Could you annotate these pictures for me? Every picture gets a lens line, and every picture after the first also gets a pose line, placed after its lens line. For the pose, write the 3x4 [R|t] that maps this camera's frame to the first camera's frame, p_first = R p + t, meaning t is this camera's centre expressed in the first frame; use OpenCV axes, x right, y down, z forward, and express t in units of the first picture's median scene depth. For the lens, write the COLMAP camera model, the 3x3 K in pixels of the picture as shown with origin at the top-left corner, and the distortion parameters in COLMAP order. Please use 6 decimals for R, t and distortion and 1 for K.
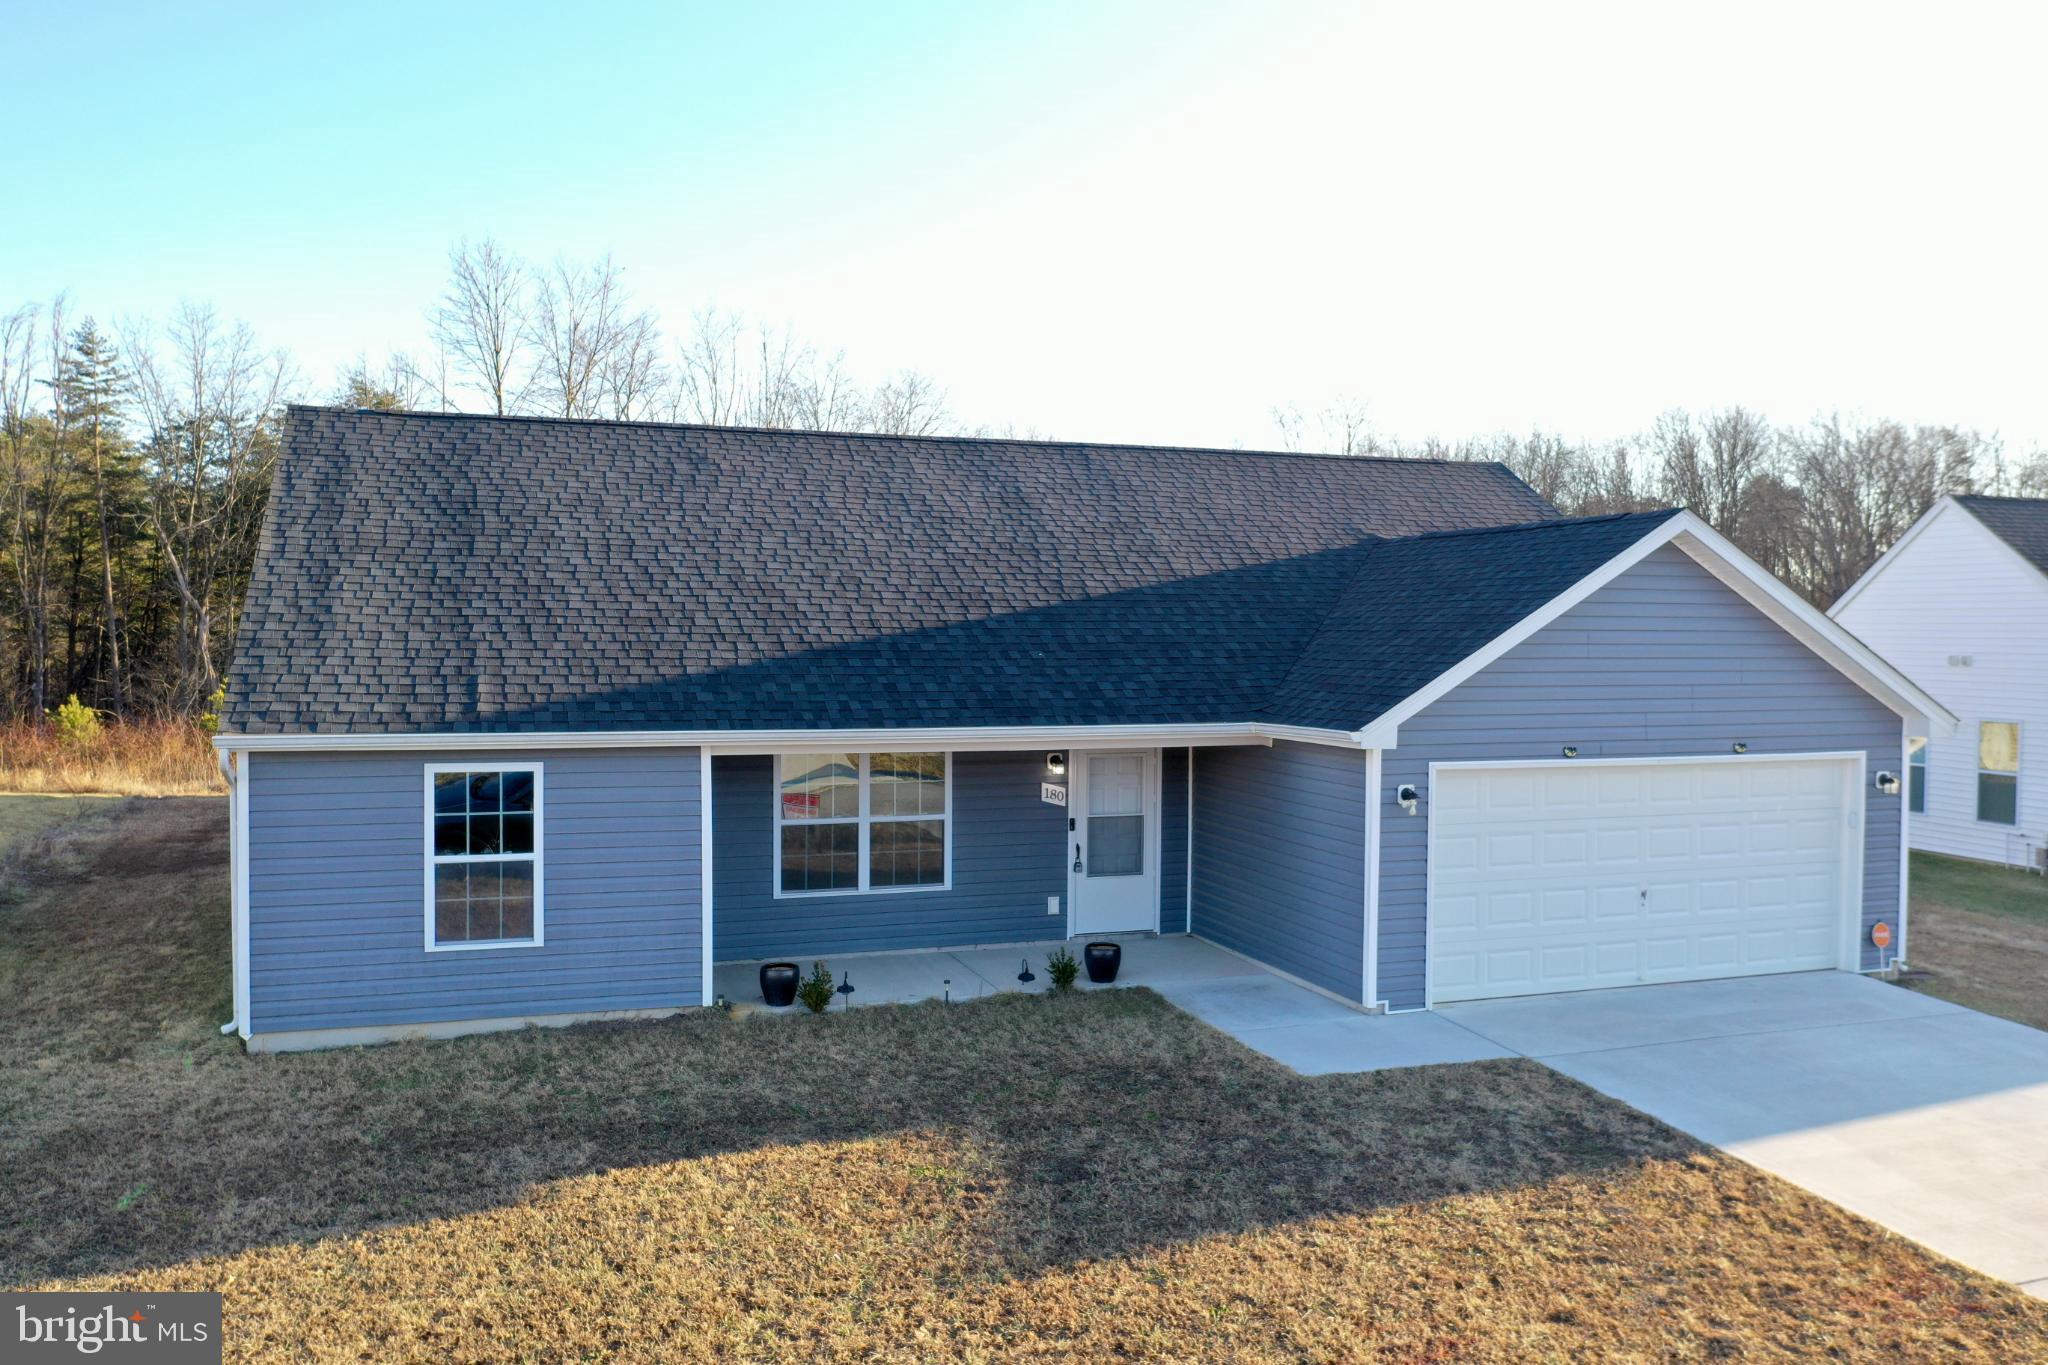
lens RADIAL K [[1640.6, 0, 1025.9], [0, 1640.6, 639.6], [0, 0, 1]] dist [-0.013497, -0.016550]
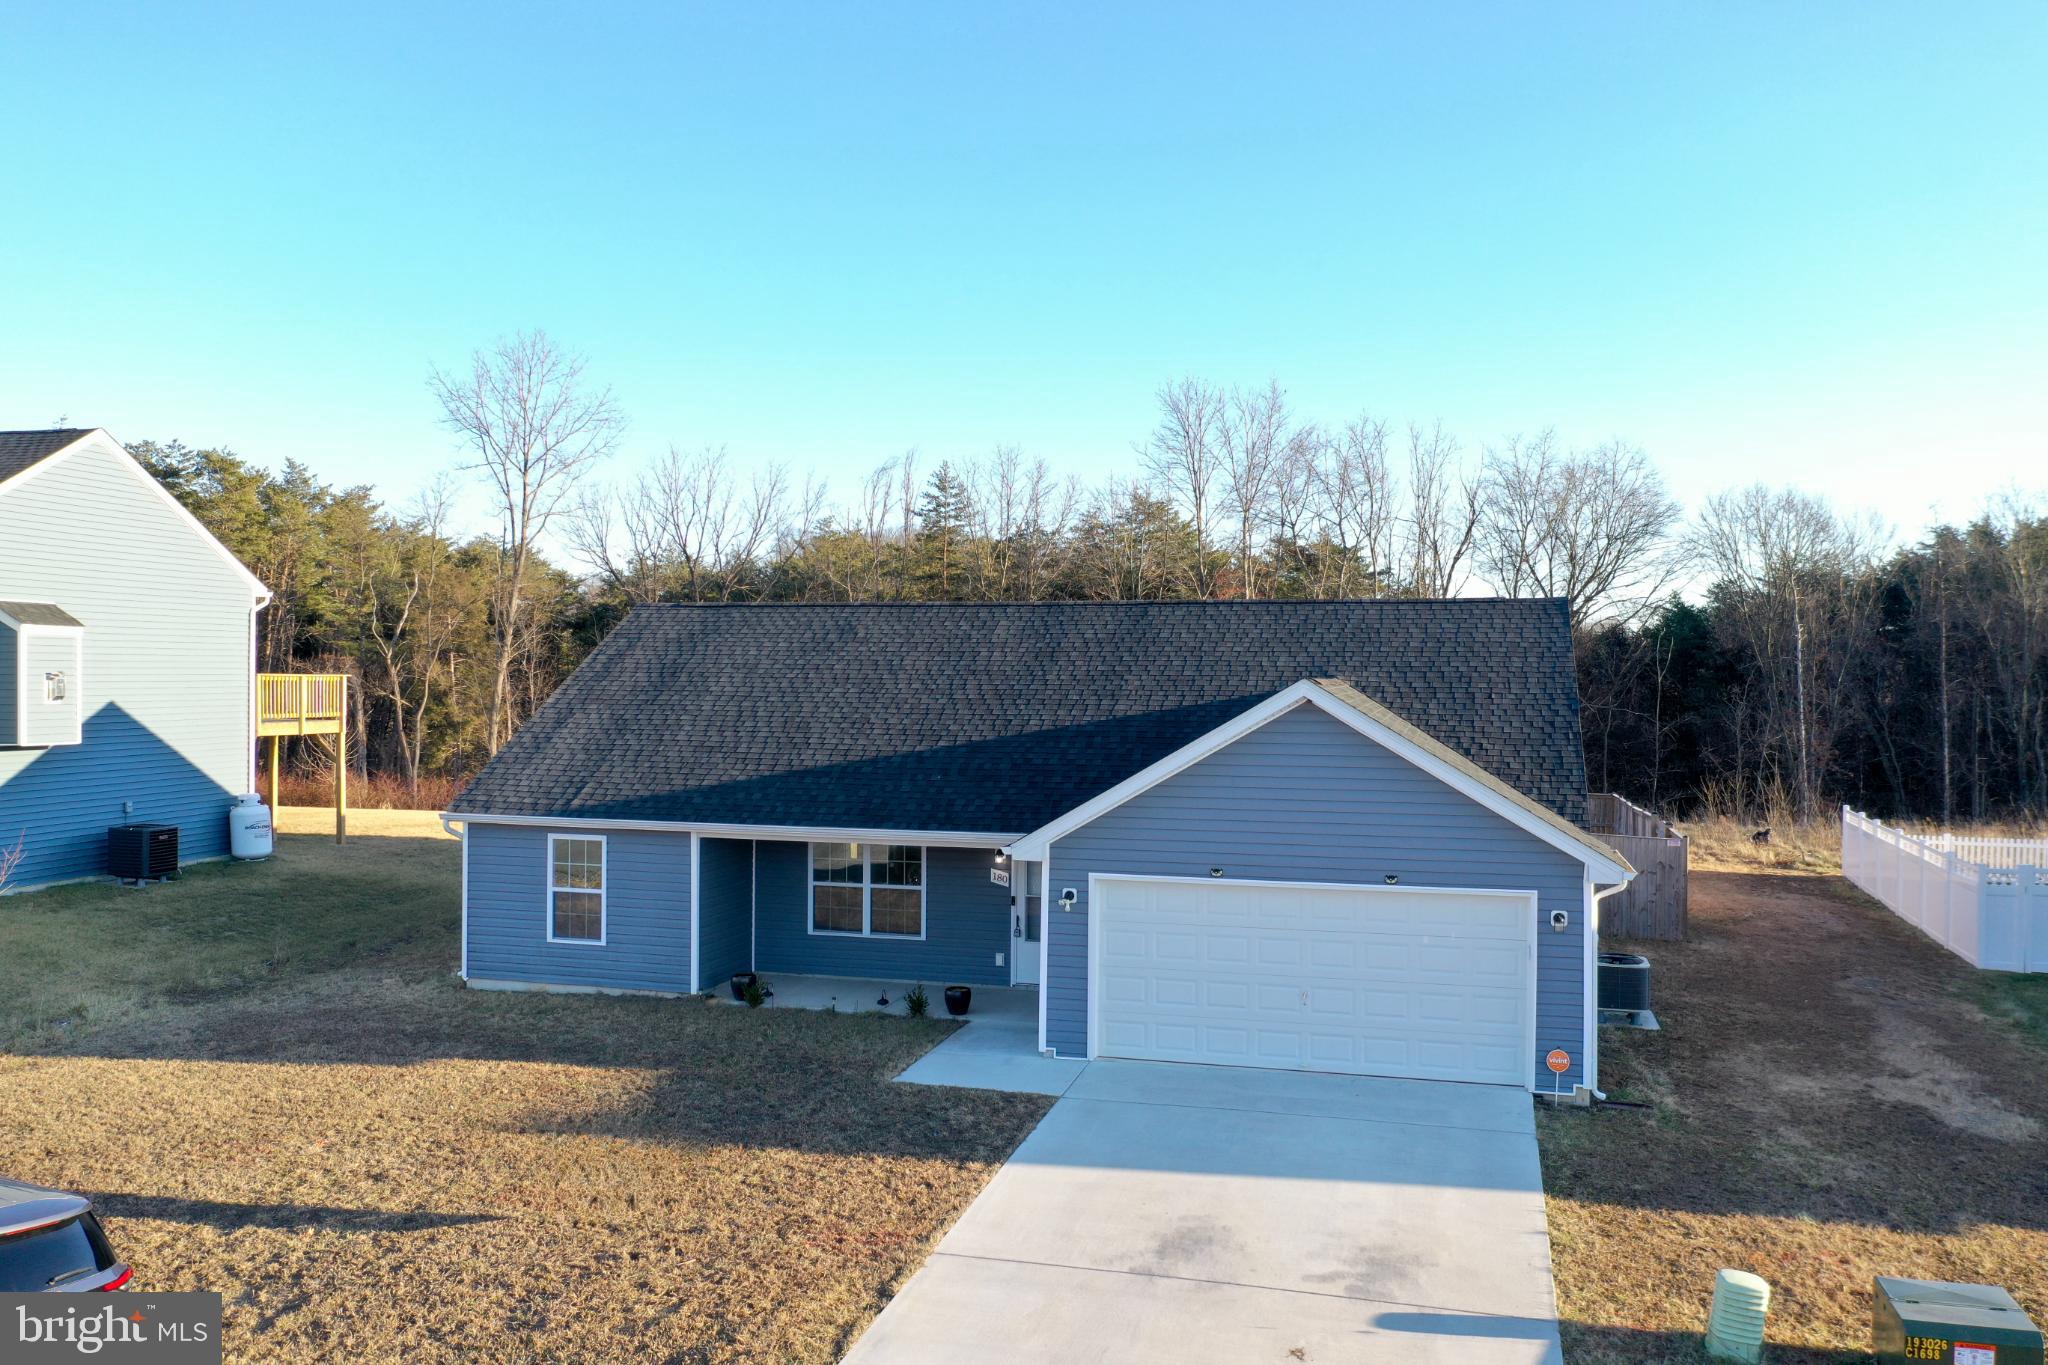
lens RADIAL K [[1640.6, 0, 1025.9], [0, 1640.6, 639.6], [0, 0, 1]] dist [-0.013497, -0.016550]
pose [[0.814681, -0.012758, -0.579768, 0.983006], [-0.004658, 0.999582, -0.028543, -0.076502], [0.579890, 0.025954, 0.814281, -0.118688]]
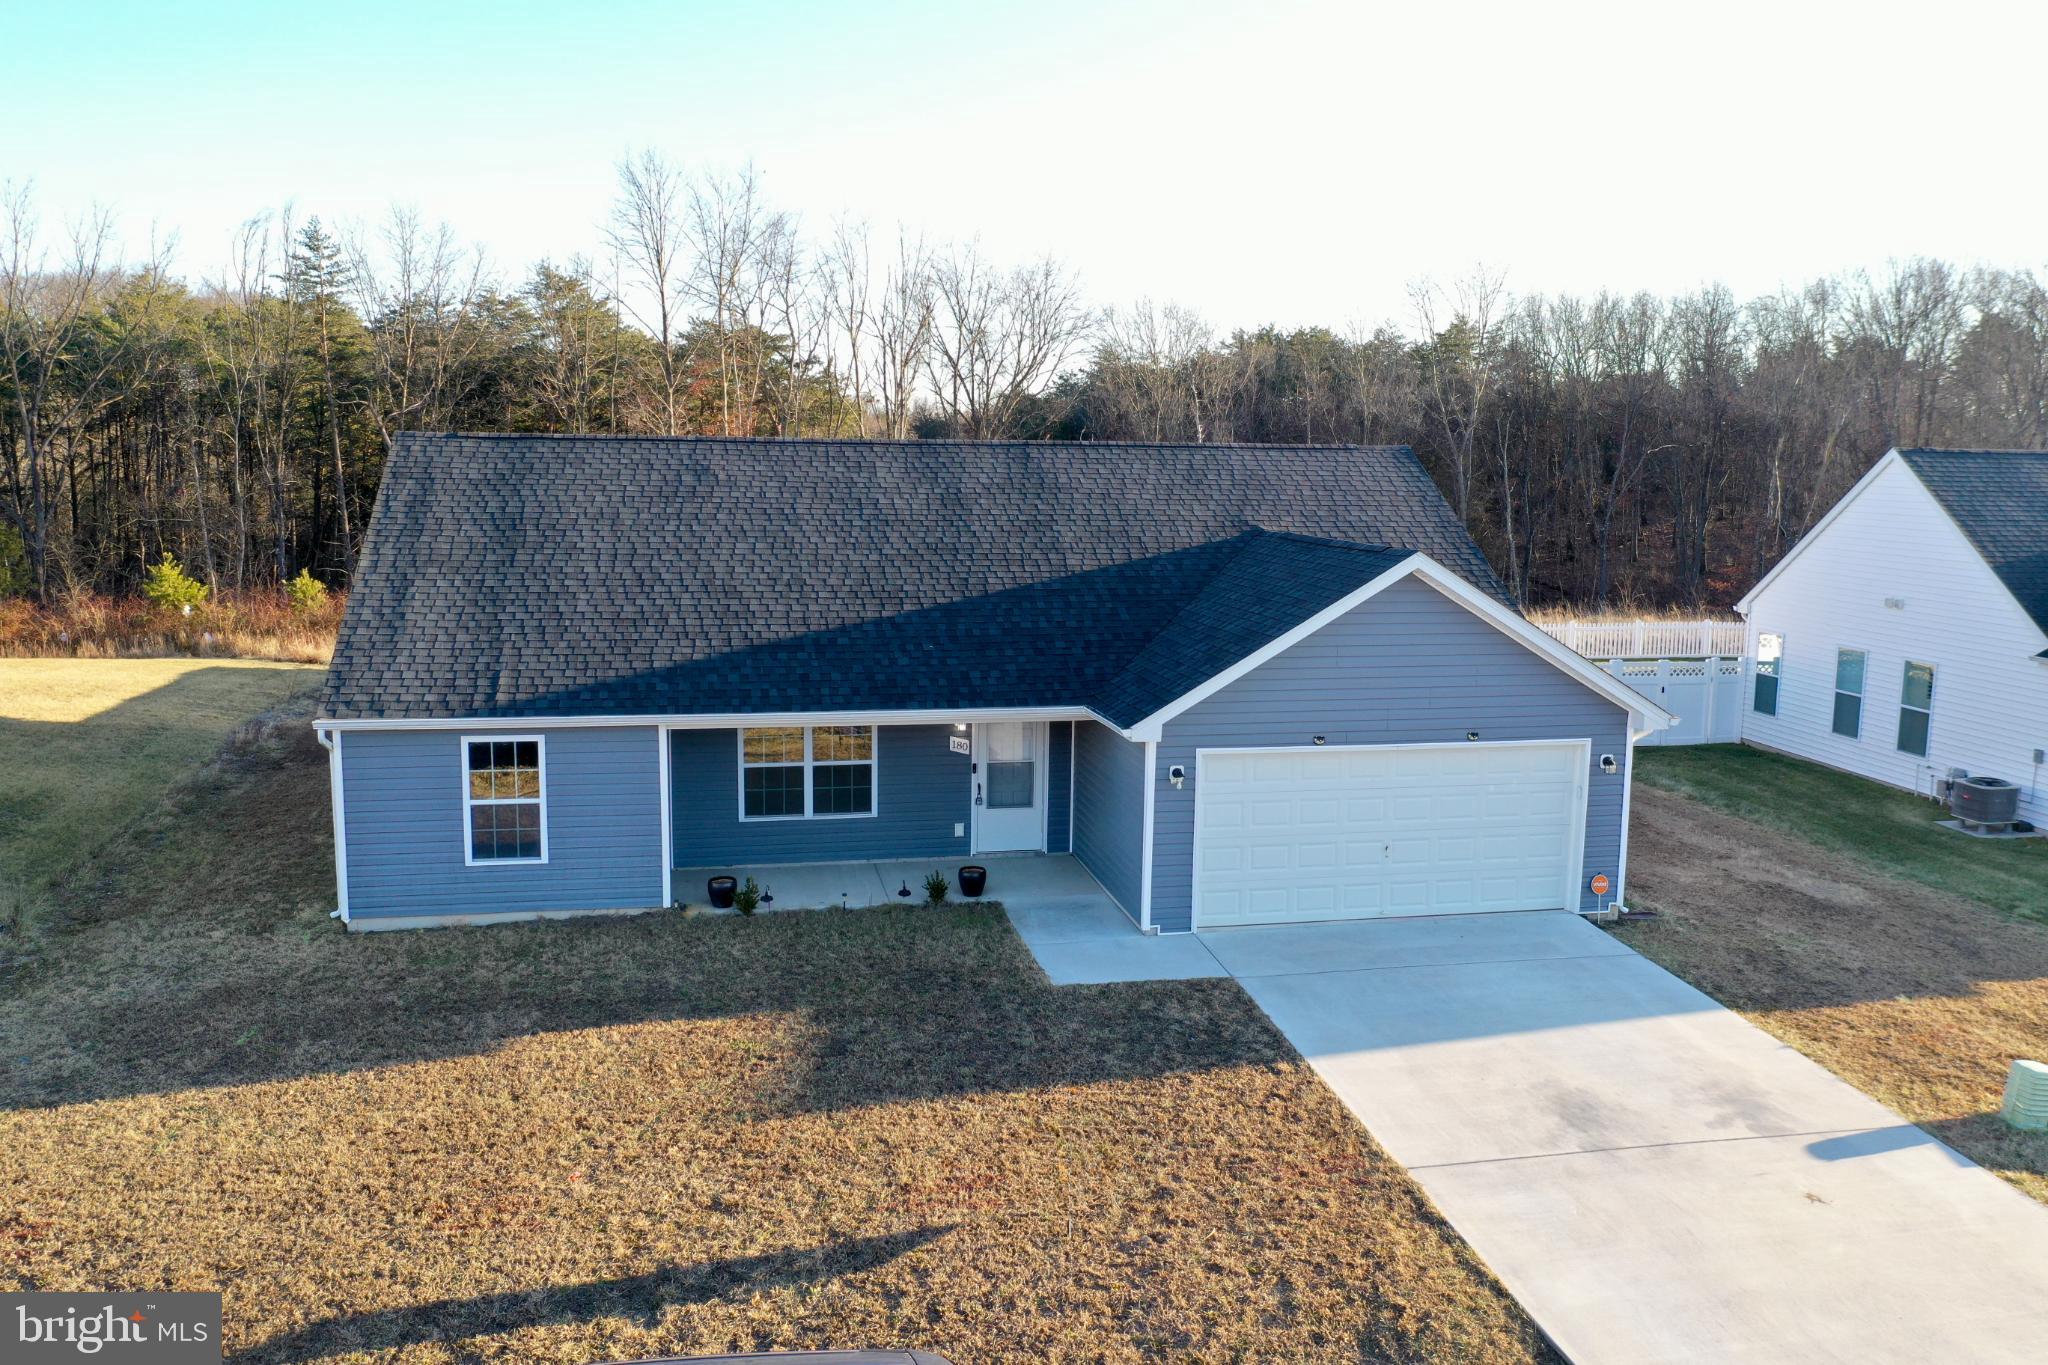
lens RADIAL K [[1640.6, 0, 1025.9], [0, 1640.6, 639.6], [0, 0, 1]] dist [-0.013497, -0.016550]
pose [[0.990603, 0.022317, -0.134933, 0.286762], [-0.007088, 0.993649, 0.112303, -0.158709], [0.136582, -0.110291, 0.984470, -0.300009]]
